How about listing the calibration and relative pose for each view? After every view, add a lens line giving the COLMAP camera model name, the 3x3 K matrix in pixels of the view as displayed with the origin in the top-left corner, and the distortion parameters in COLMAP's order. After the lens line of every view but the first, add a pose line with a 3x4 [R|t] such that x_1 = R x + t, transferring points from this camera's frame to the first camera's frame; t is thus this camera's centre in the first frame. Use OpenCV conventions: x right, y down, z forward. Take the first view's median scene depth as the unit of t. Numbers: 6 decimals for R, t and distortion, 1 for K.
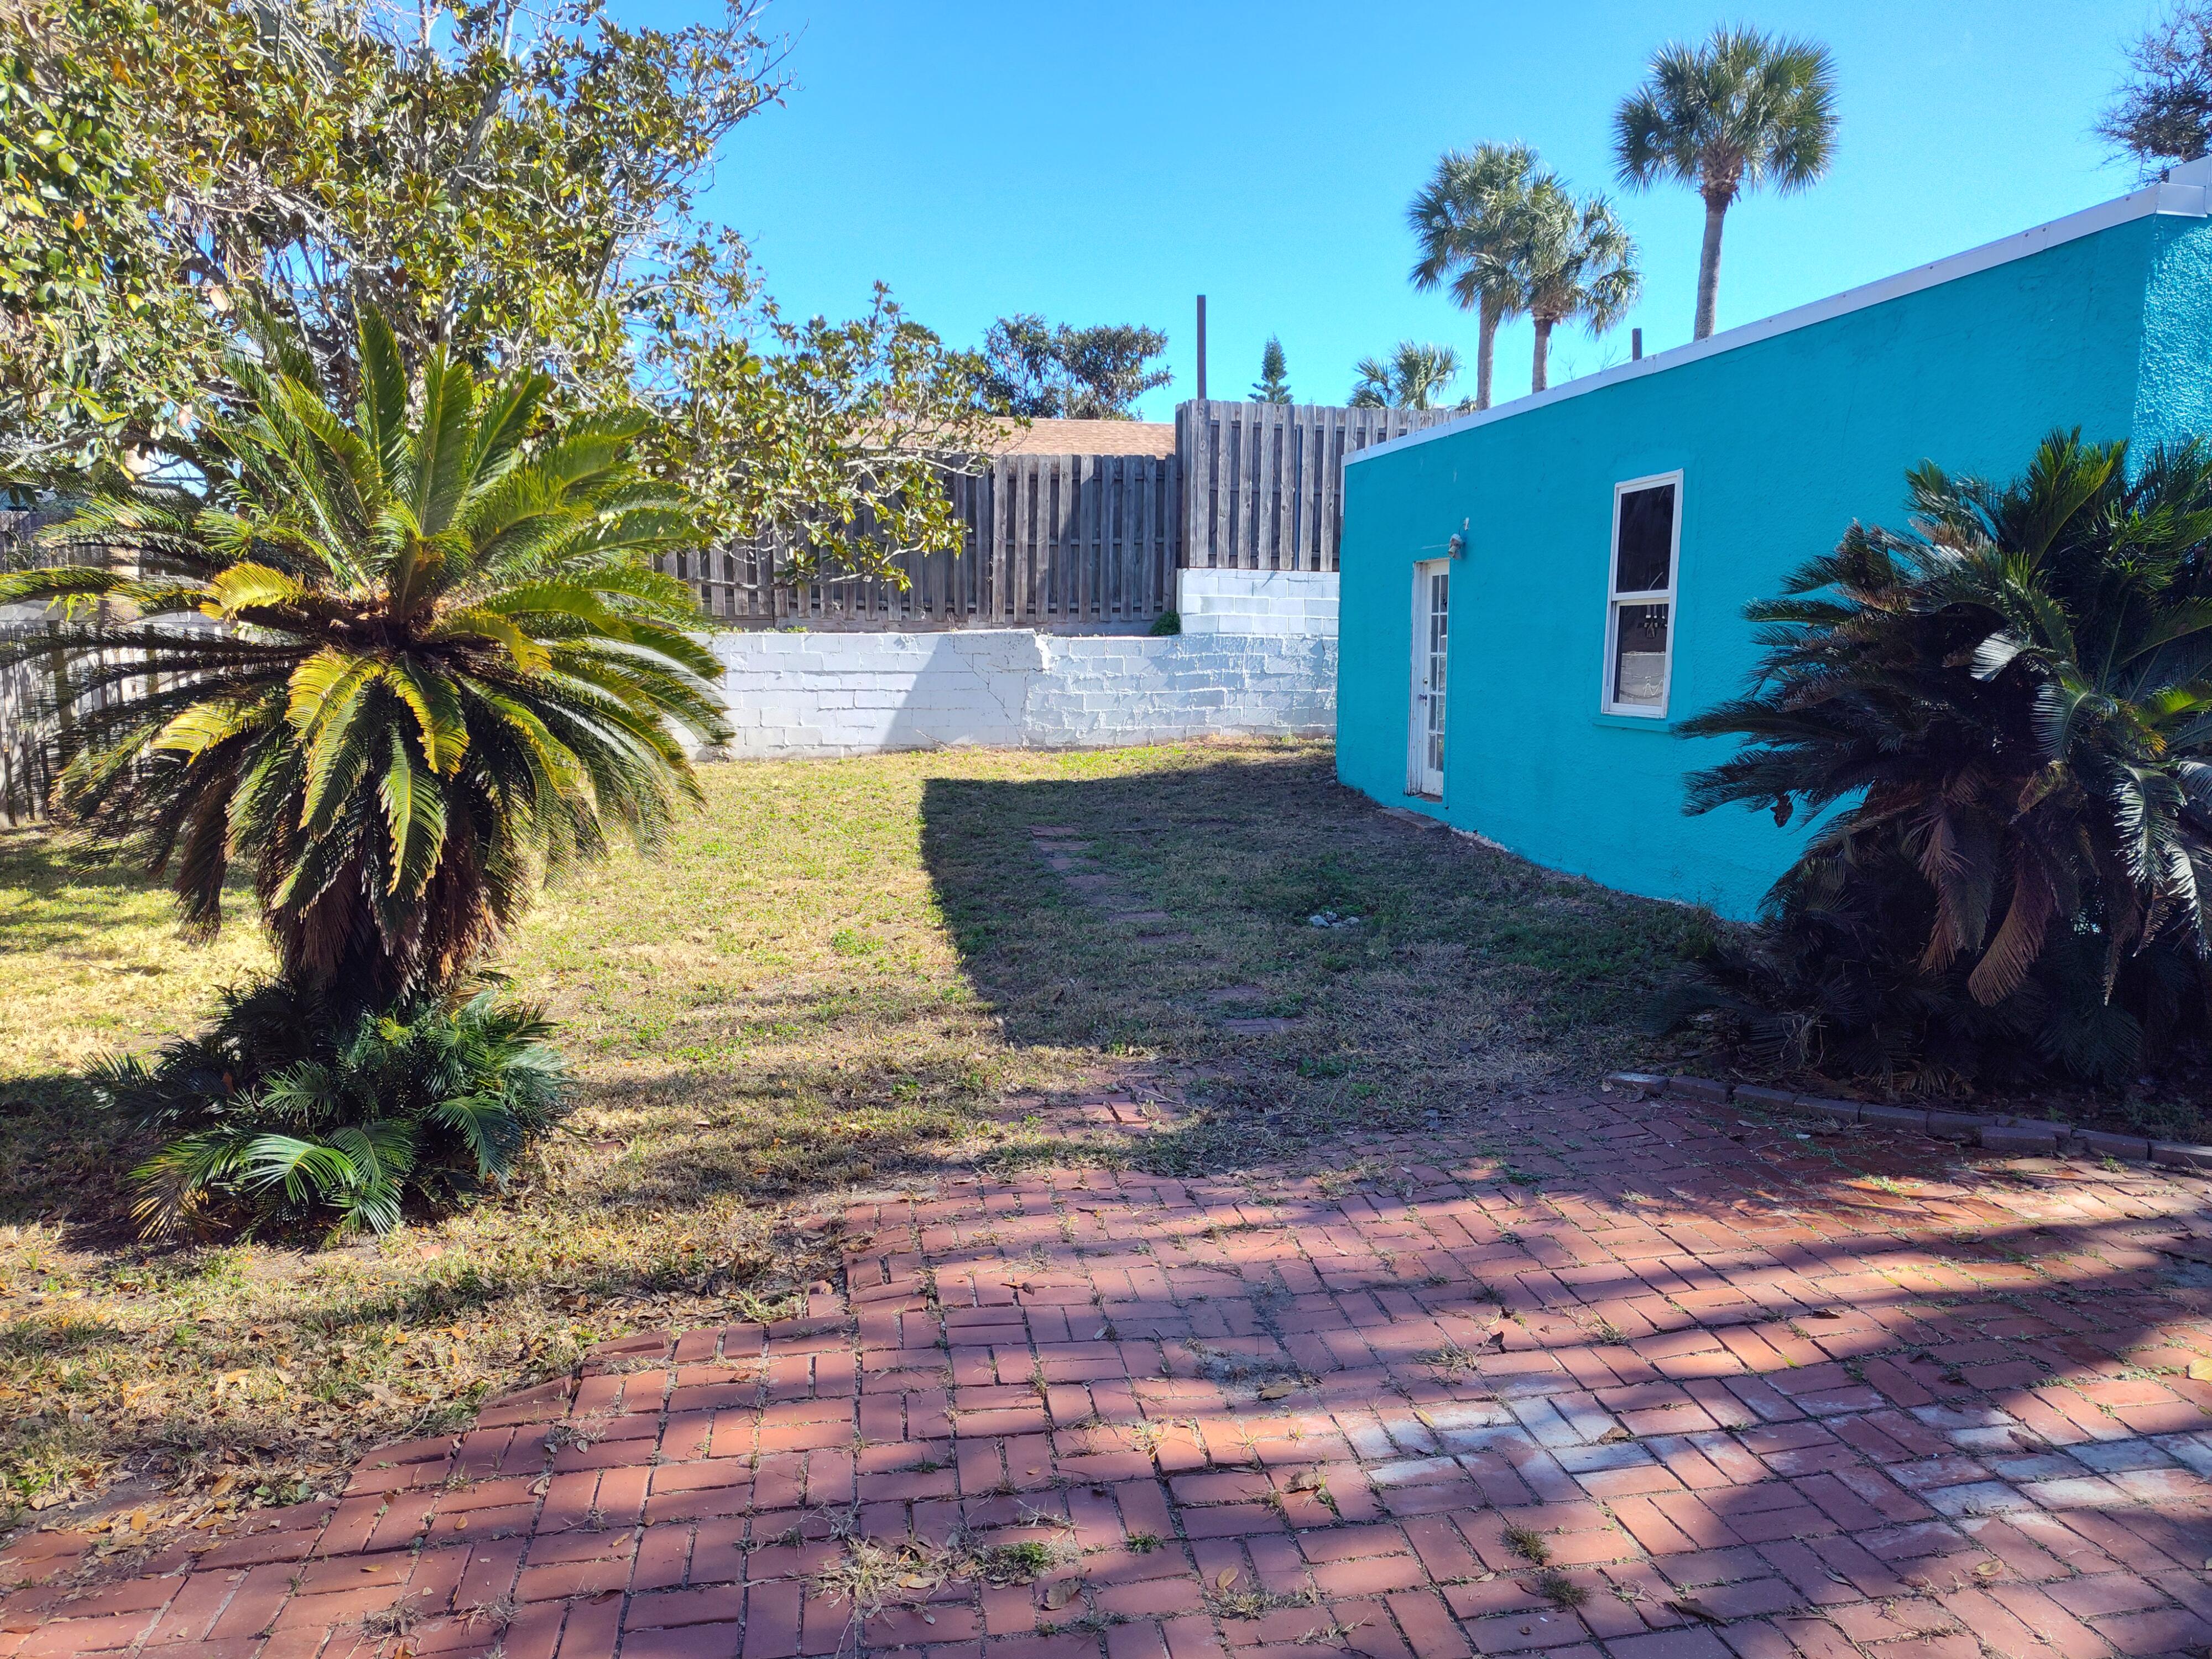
lens RADIAL K [[1503.3, 0, 1105.8], [0, 1503.3, 834.1], [0, 0, 1]] dist [0.028090, -0.031395]
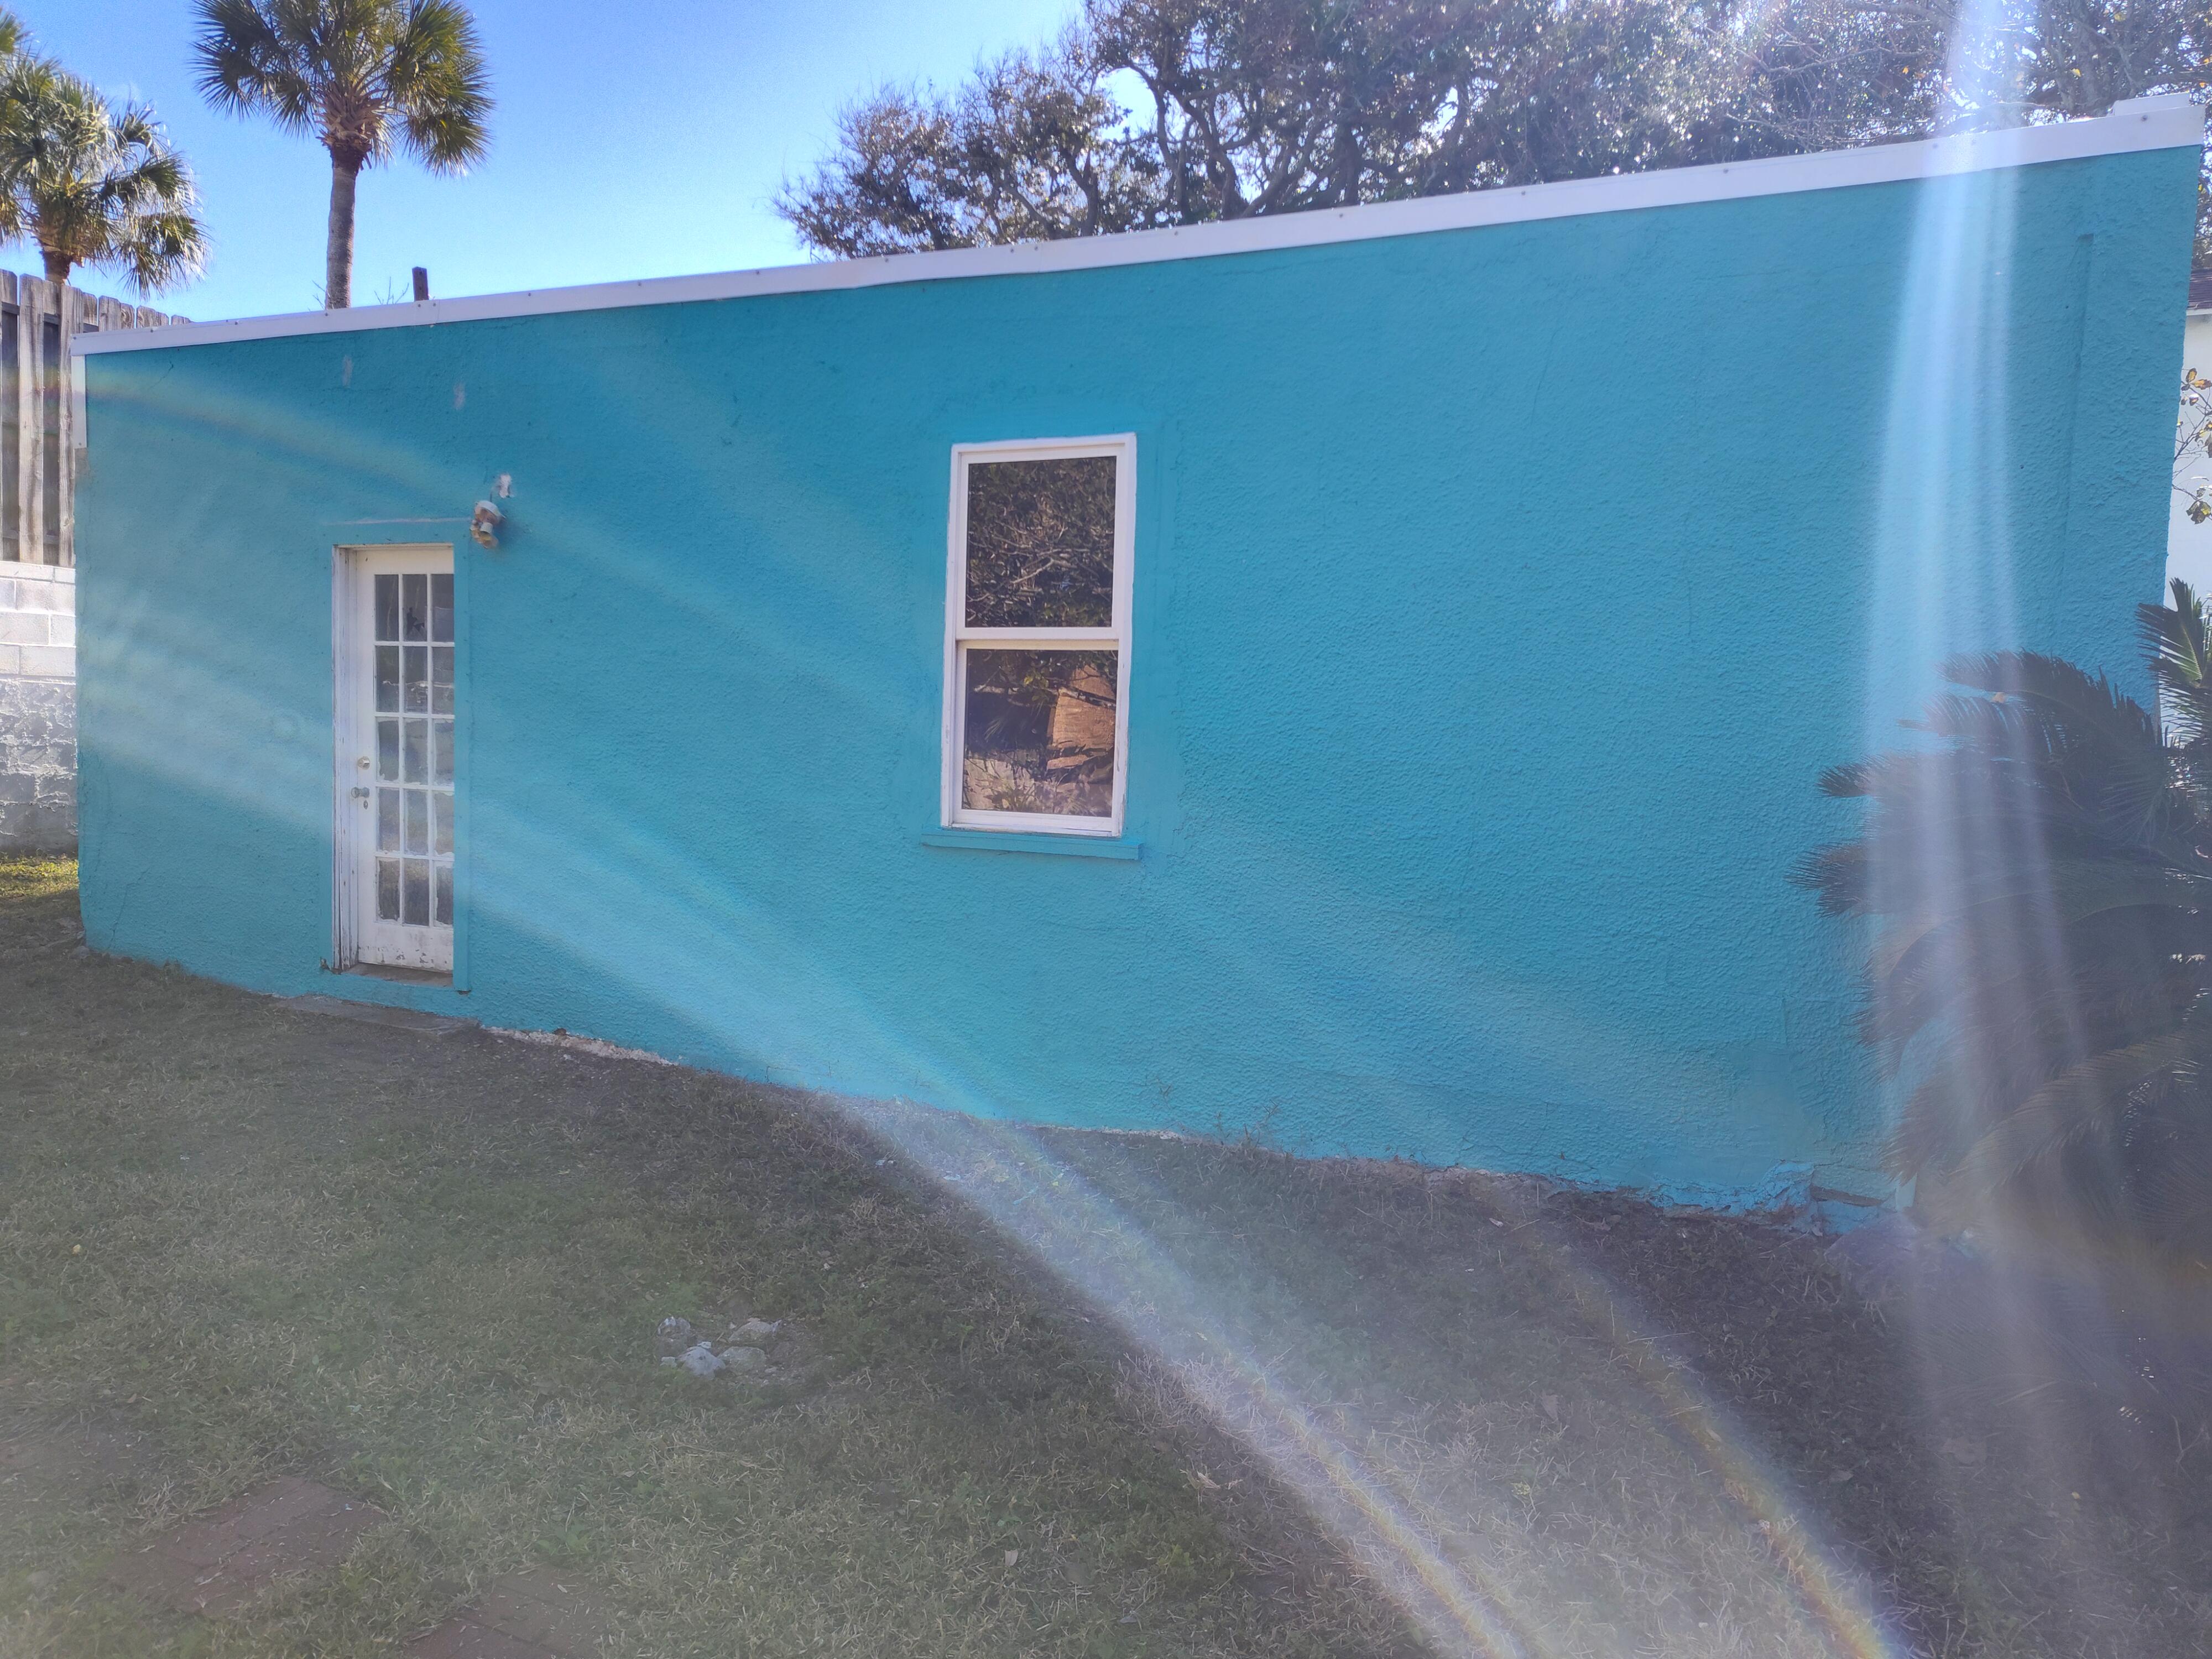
lens RADIAL K [[1503.3, 0, 1111.9], [0, 1503.3, 823.1], [0, 0, 1]] dist [0.028090, -0.031395]
pose [[0.566915, -0.040698, 0.822770, -0.066534], [0.077390, 0.996993, -0.004008, -0.040875], [-0.820133, 0.065946, 0.568360, 0.334923]]
